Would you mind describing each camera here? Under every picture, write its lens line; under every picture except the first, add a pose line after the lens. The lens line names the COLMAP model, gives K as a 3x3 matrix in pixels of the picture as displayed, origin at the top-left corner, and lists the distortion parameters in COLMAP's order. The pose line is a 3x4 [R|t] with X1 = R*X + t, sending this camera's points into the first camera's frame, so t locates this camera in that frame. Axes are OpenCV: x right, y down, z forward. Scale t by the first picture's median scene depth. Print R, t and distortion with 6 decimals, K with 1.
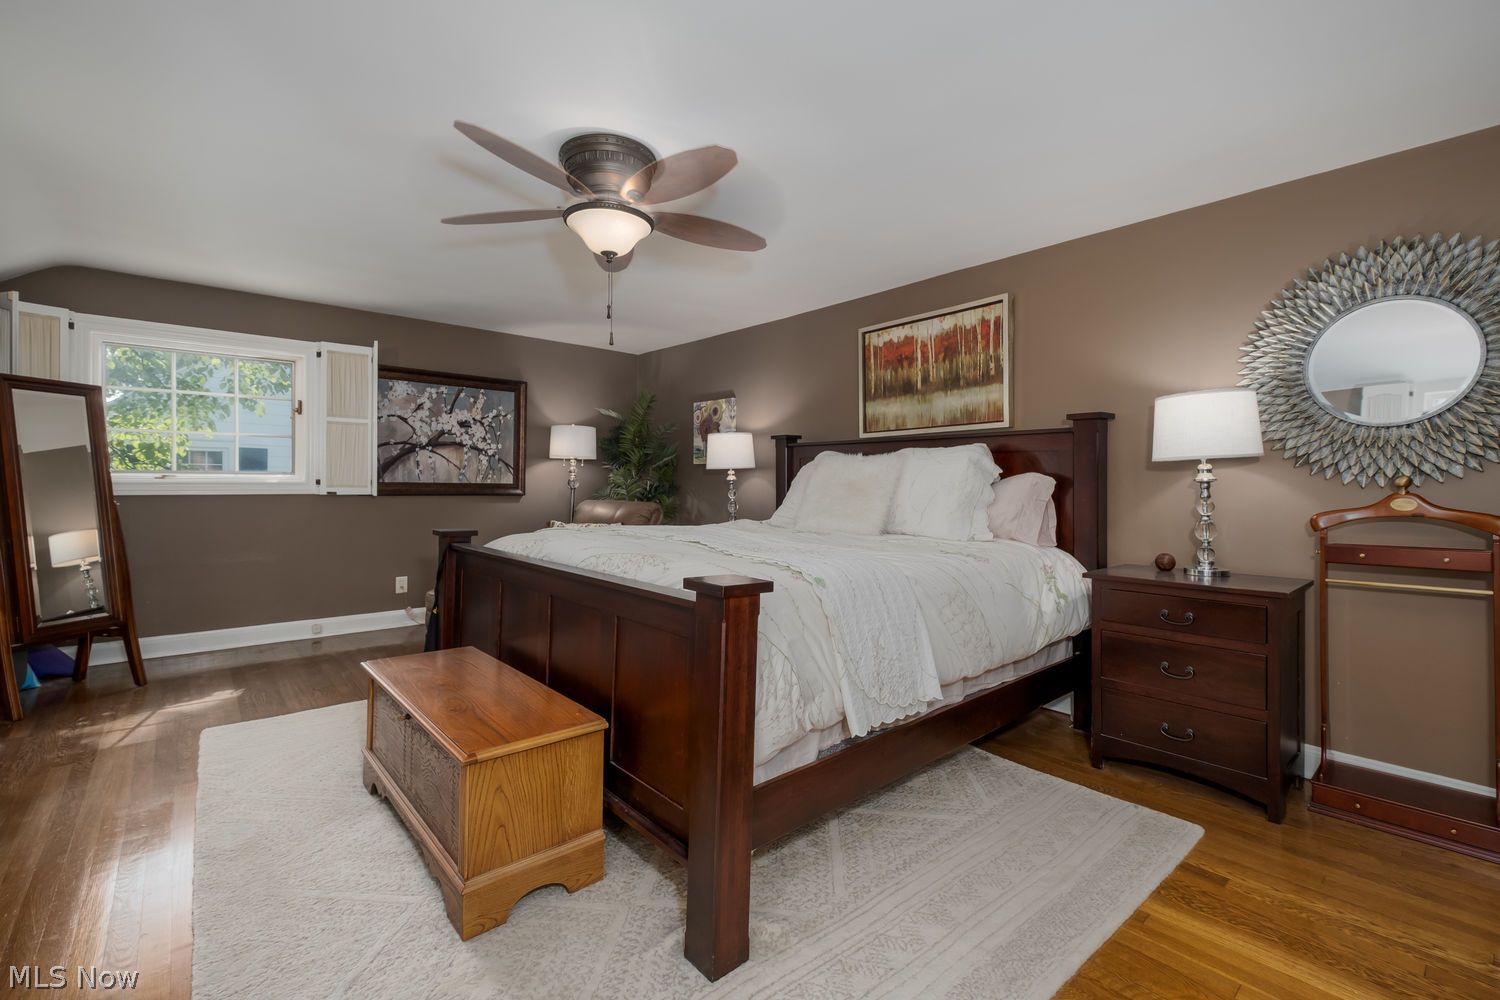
lens RADIAL K [[663.0, 0, 751.0], [0, 663.0, 488.6], [0, 0, 1]] dist [0.020826, -0.003293]
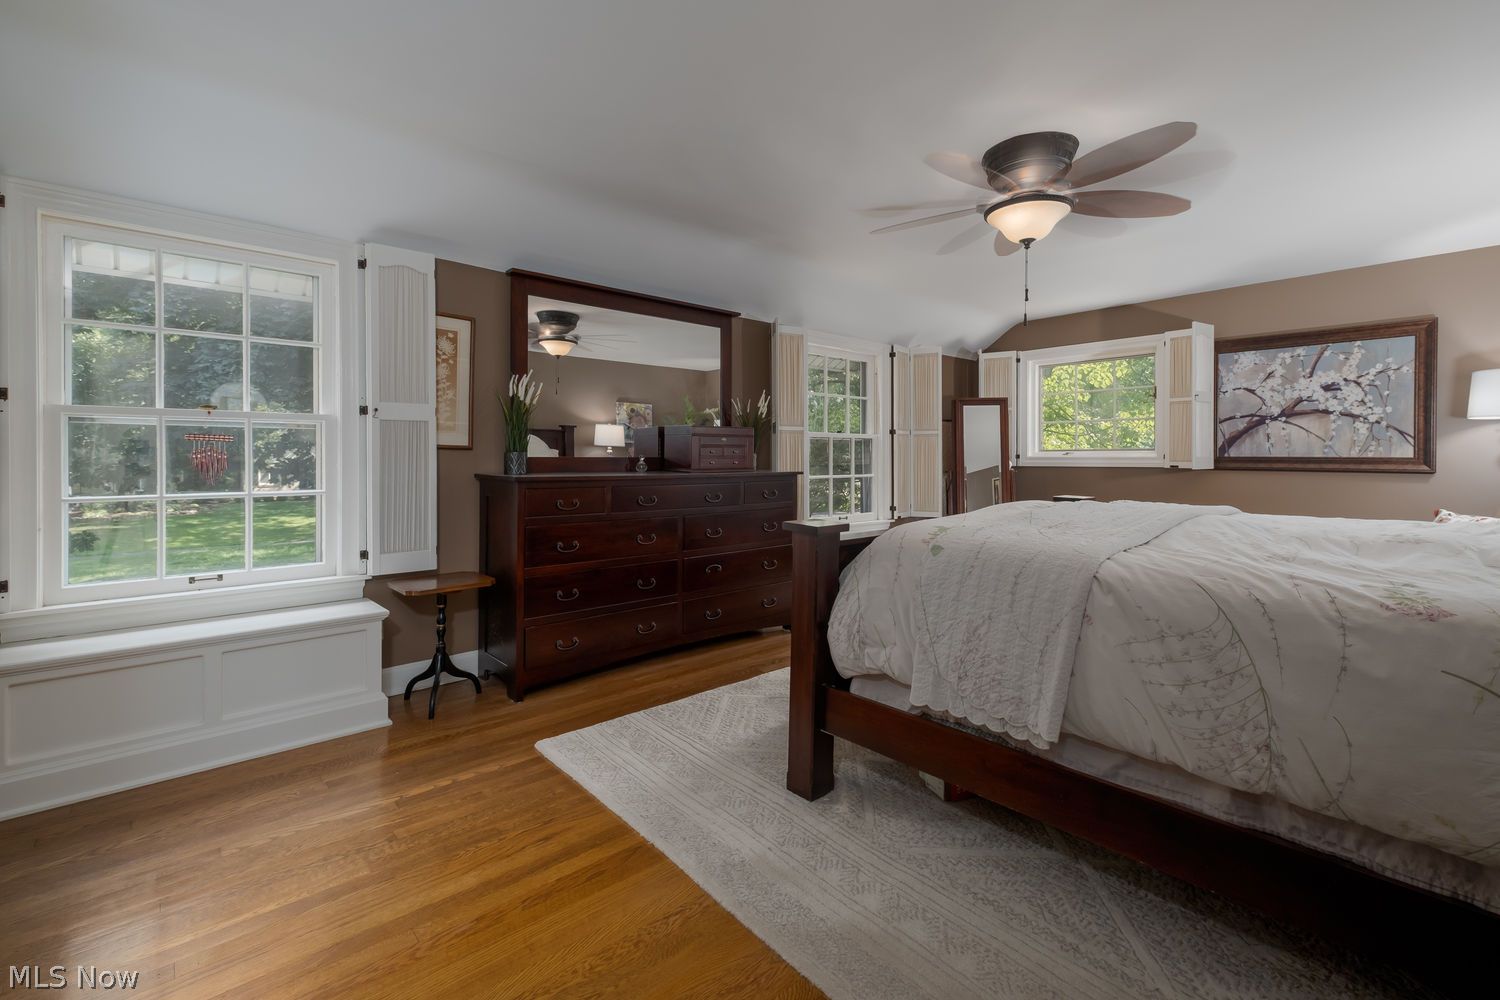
lens RADIAL K [[663.0, 0, 760.4], [0, 663.0, 459.9], [0, 0, 1]] dist [0.020826, -0.003293]
pose [[0.011961, -0.001293, -0.999928, 0.425139], [-0.007758, 0.999969, -0.001386, 0.002290], [0.999898, 0.007774, 0.011950, 0.274318]]
